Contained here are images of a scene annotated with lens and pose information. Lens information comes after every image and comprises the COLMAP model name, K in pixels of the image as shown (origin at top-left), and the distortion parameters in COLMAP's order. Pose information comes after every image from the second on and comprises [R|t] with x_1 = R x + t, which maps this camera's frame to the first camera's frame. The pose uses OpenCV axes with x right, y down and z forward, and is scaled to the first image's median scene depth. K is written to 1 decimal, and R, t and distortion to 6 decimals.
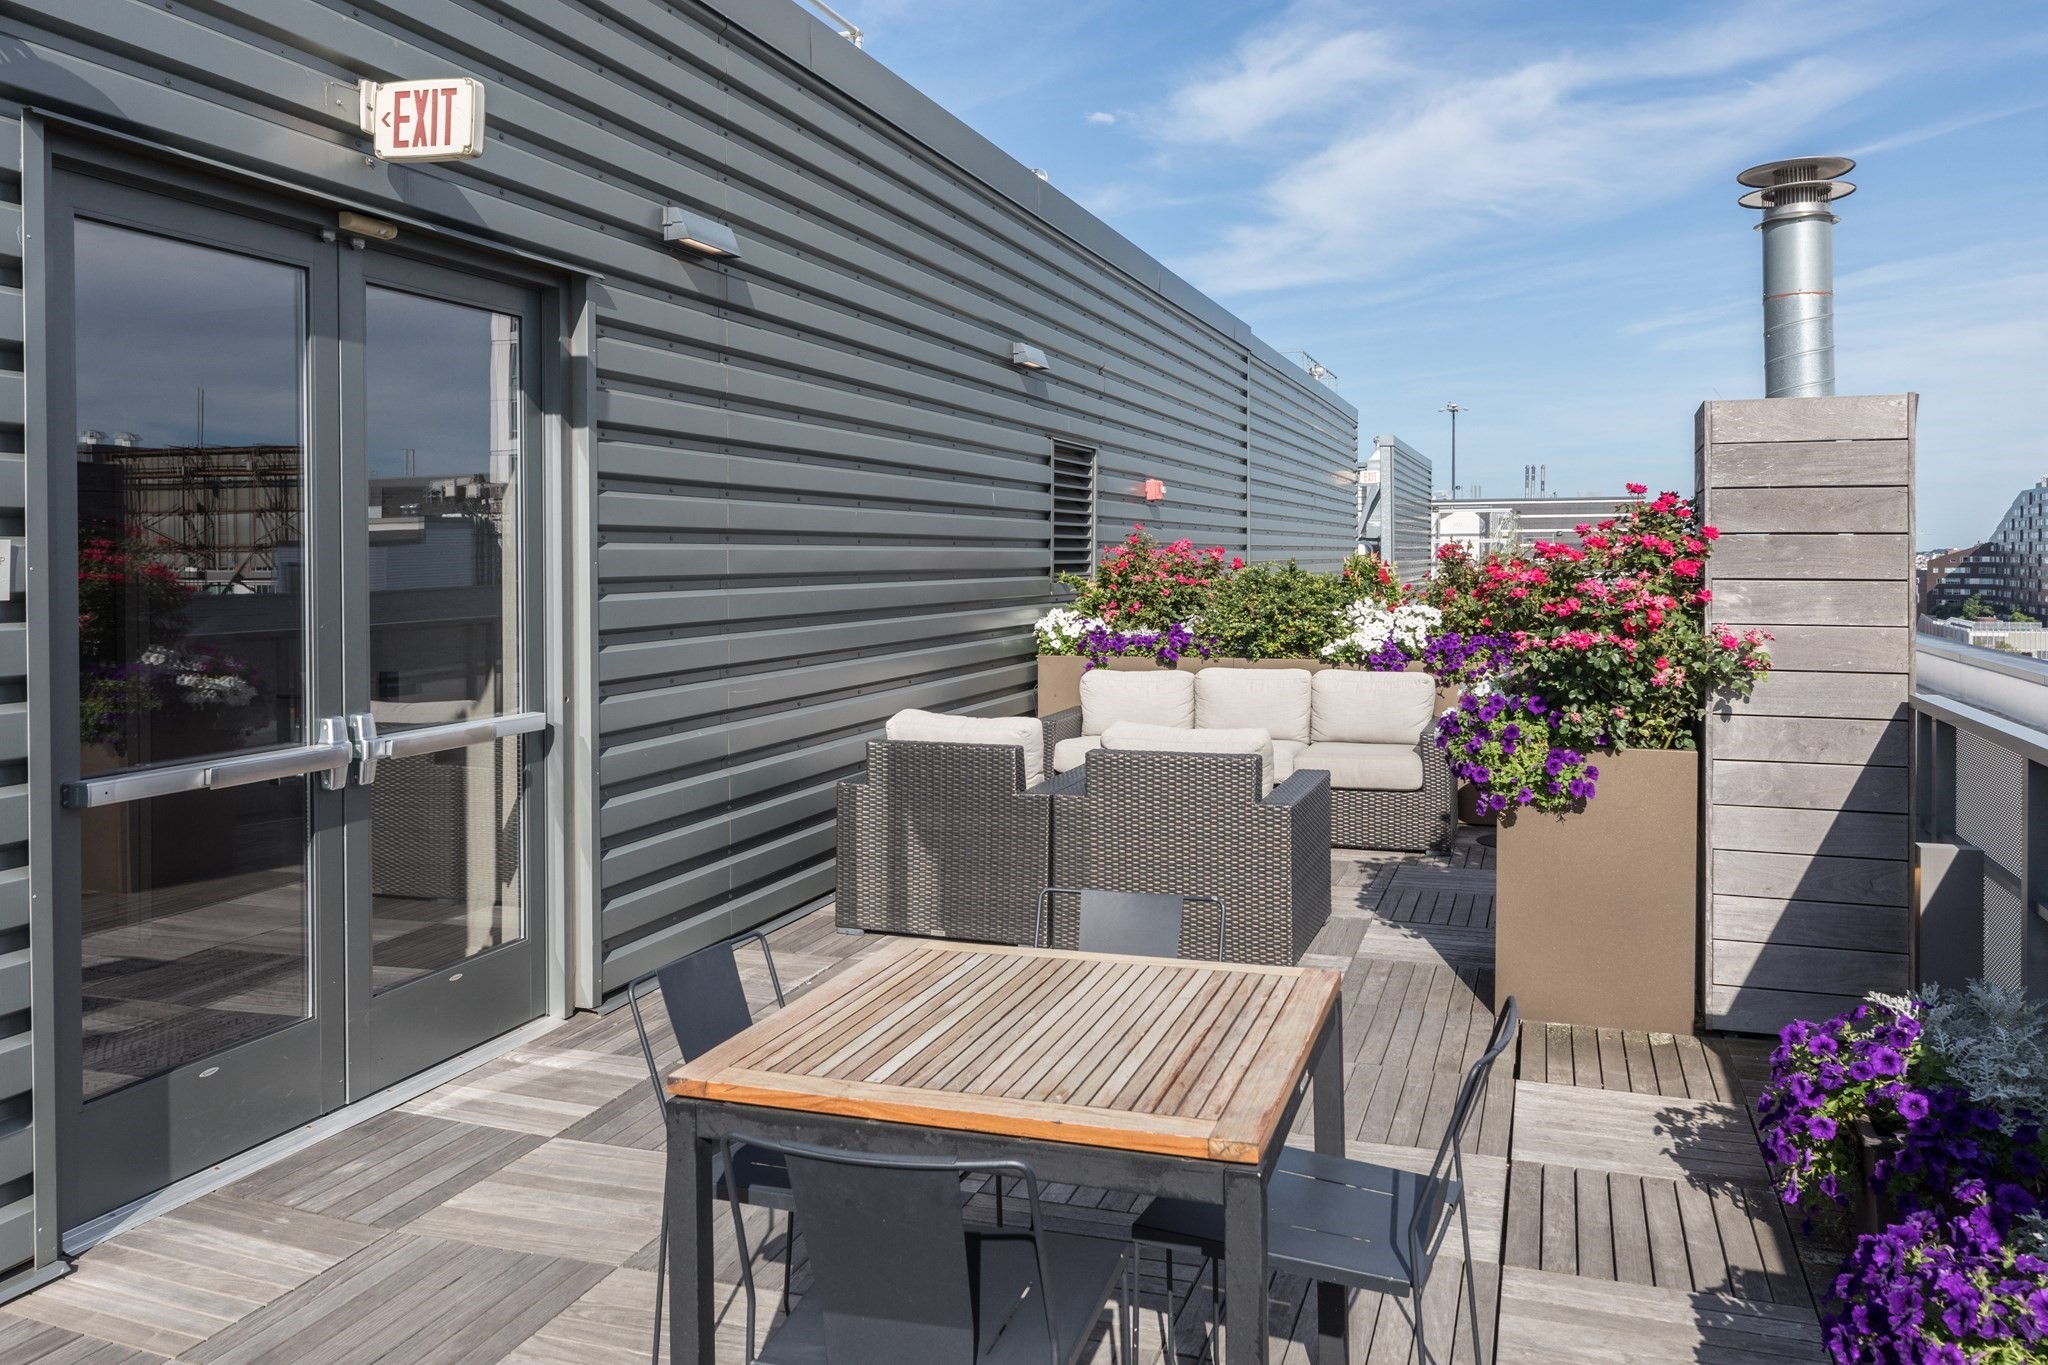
lens RADIAL K [[1534.9, 0, 1025.3], [0, 1534.9, 578.3], [0, 0, 1]] dist [0.004136, 0.000621]
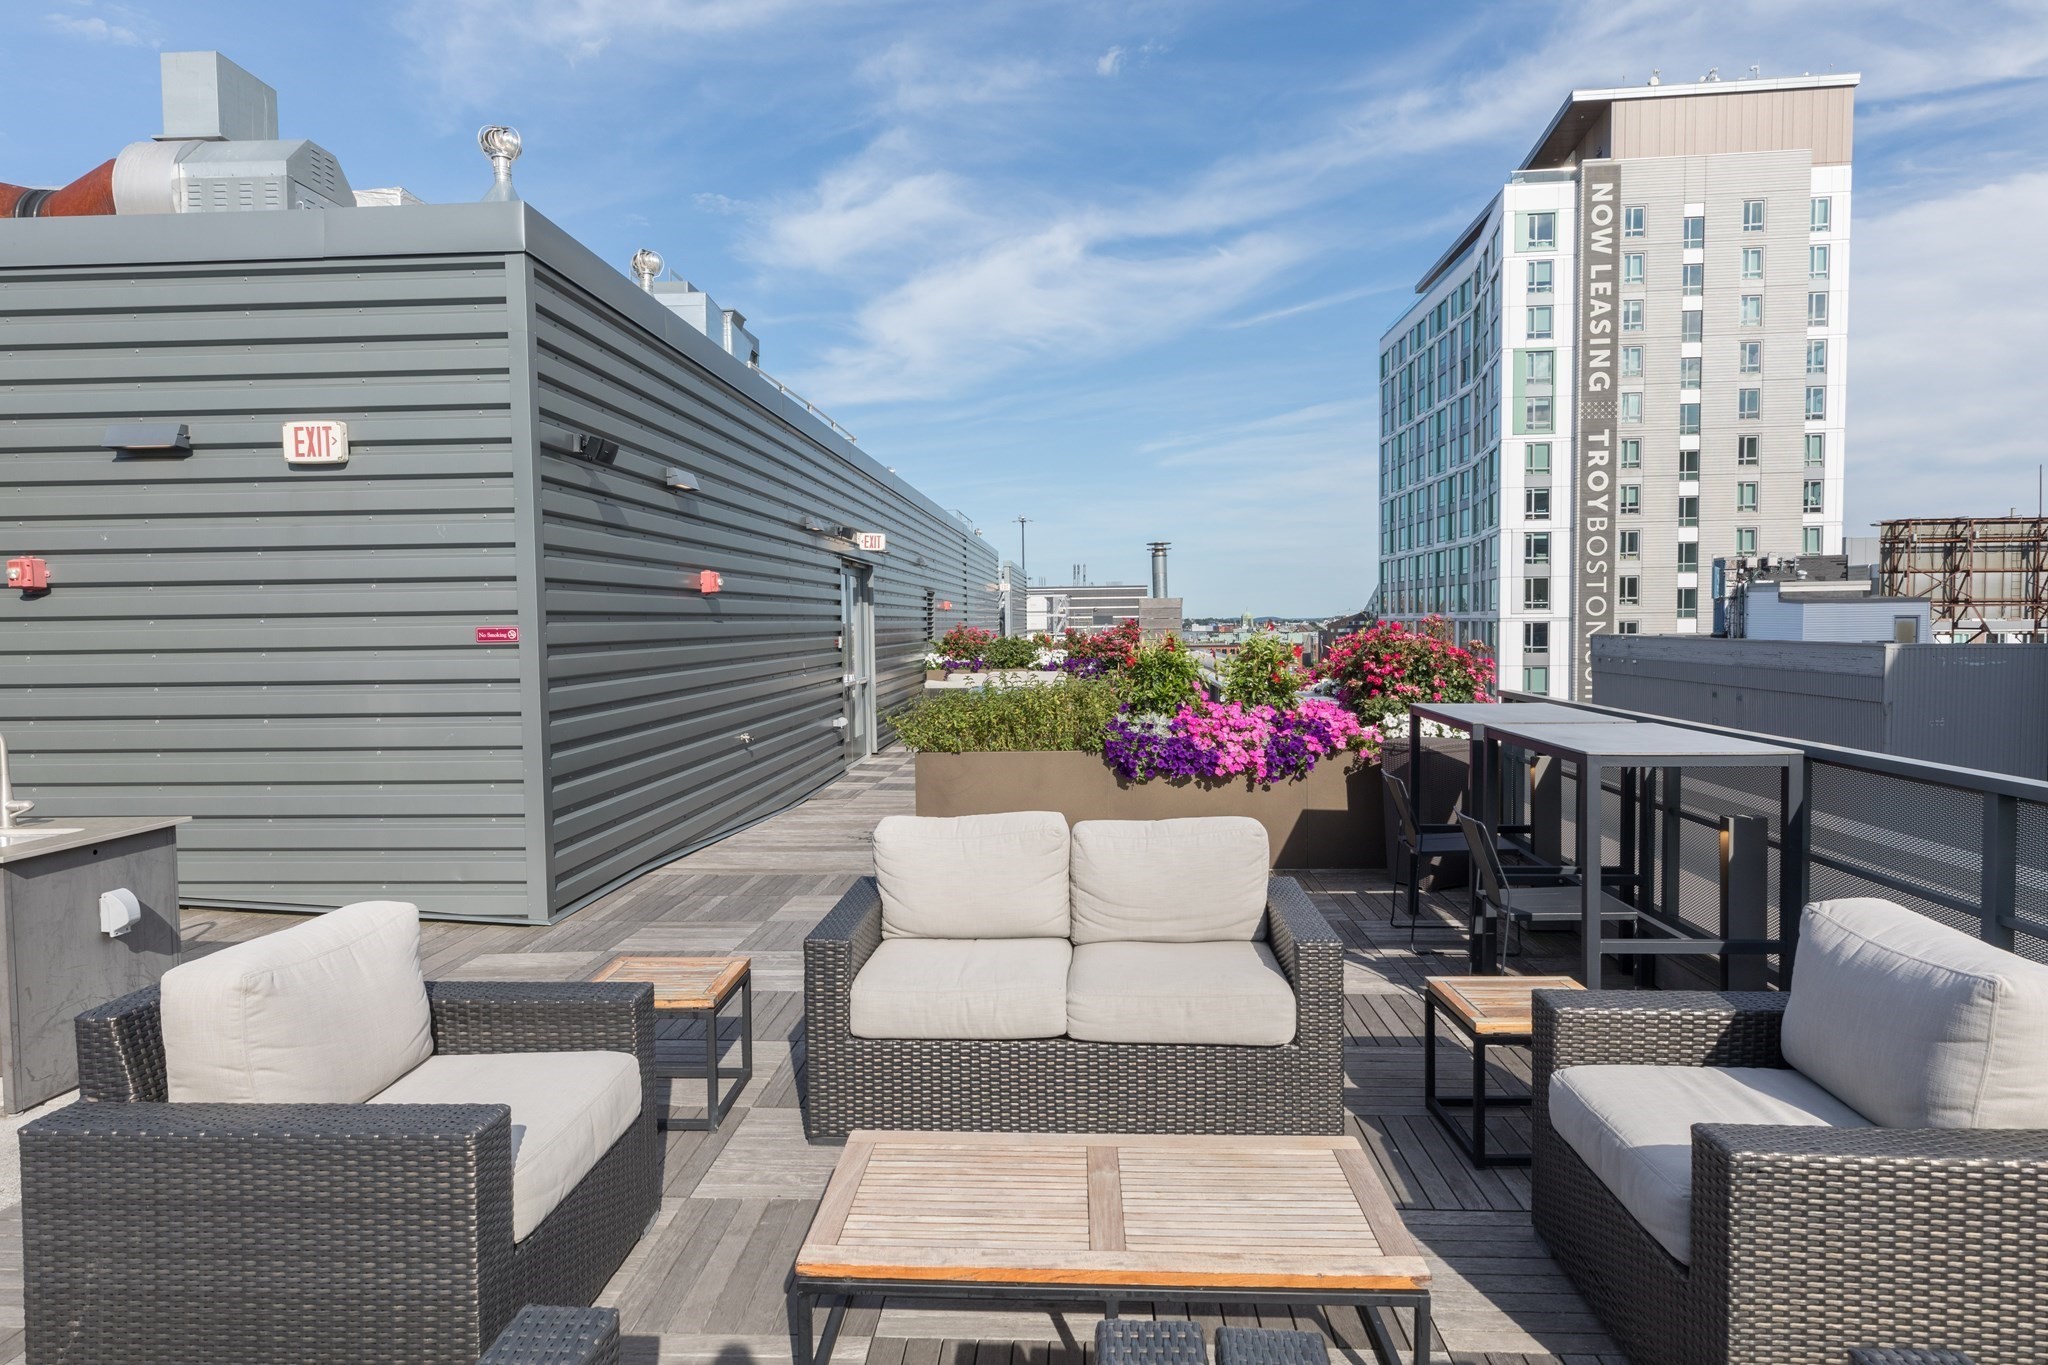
lens RADIAL K [[1205.4, 0, 1024.0], [0, 1205.4, 682.5], [0, 0, 1]] dist [0.005399, 0.000920]
pose [[0.961698, -0.021702, 0.273249, -0.636662], [0.012482, 0.999294, 0.035435, -0.002921], [-0.273825, -0.030667, 0.961290, -1.729267]]
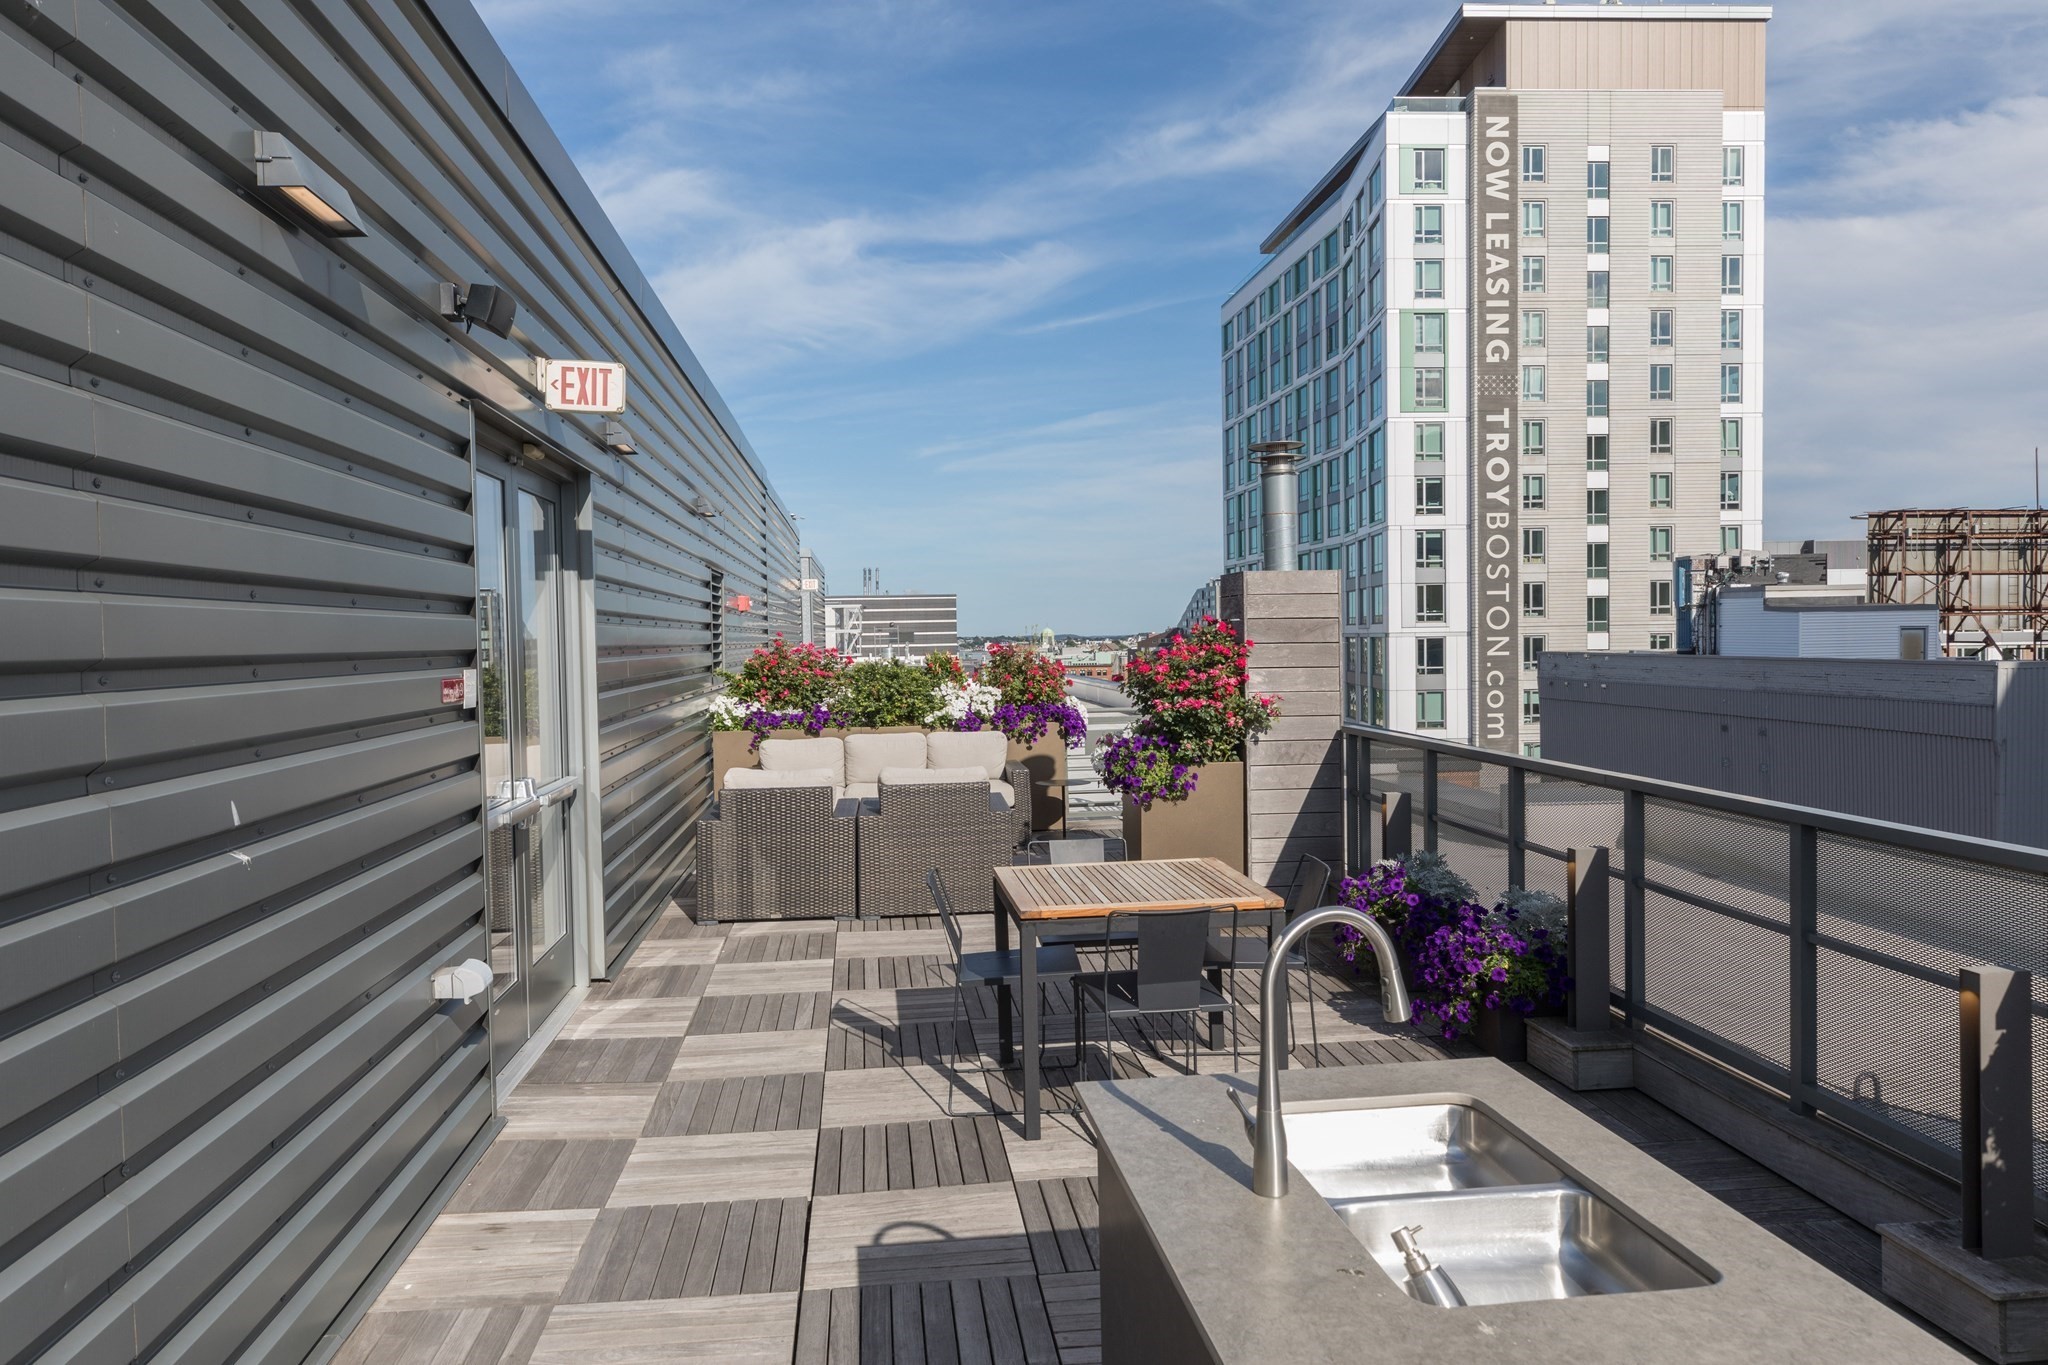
lens RADIAL K [[1367.3, 0, 1024.0], [0, 1367.3, 682.5], [0, 0, 1]] dist [0.024806, -0.001324]
pose [[0.900425, -0.024895, 0.434299, -0.404406], [0.018737, 0.999654, 0.018455, -0.014109], [-0.434609, -0.008480, 0.900580, -0.287687]]
